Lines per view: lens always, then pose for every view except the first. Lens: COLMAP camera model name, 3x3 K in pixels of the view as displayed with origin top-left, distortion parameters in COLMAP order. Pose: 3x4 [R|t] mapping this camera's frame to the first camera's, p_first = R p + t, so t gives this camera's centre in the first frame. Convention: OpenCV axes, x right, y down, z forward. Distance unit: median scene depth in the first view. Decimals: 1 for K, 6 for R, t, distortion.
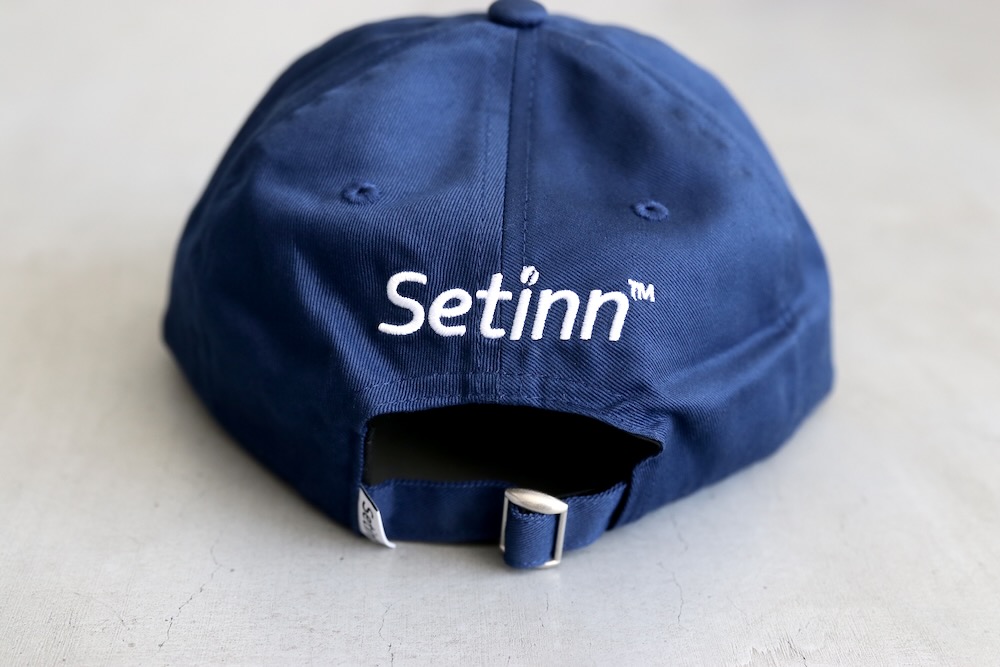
lens RADIAL K [[1288.1, 0, 500.6], [0, 1288.1, 333.2], [0, 0, 1]] dist [-0.079480, -0.006632]
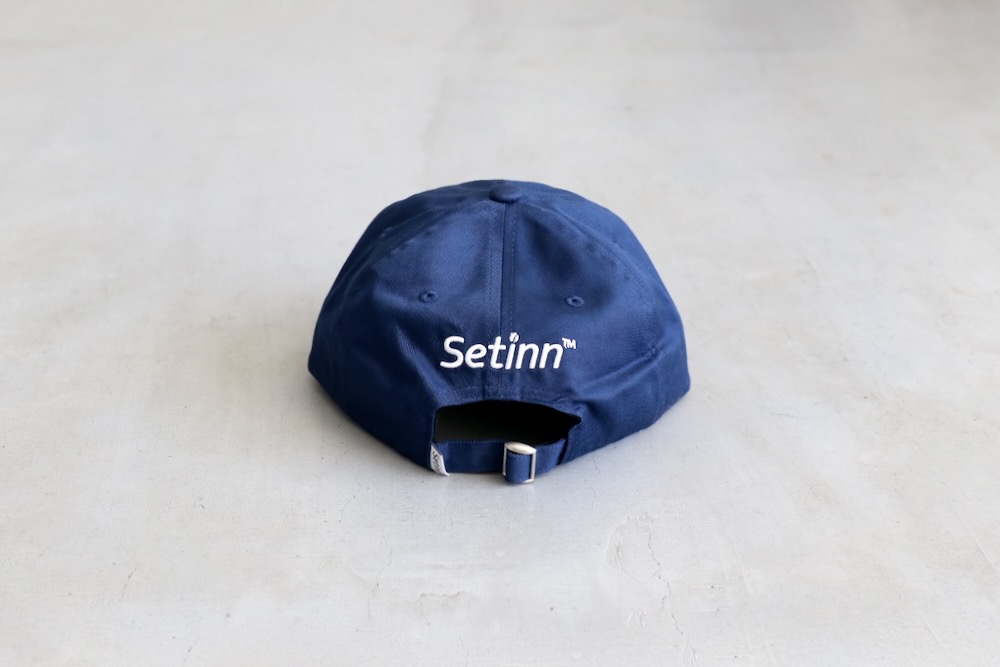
lens RADIAL K [[1354.2, 0, 505.1], [0, 1354.2, 336.5], [0, 0, 1]] dist [-0.122495, 0.088229]
pose [[0.999702, -0.024263, 0.002784, 0.002105], [0.024264, 0.999706, -0.000250, -0.042699], [-0.002777, 0.000318, 0.999996, -1.072925]]
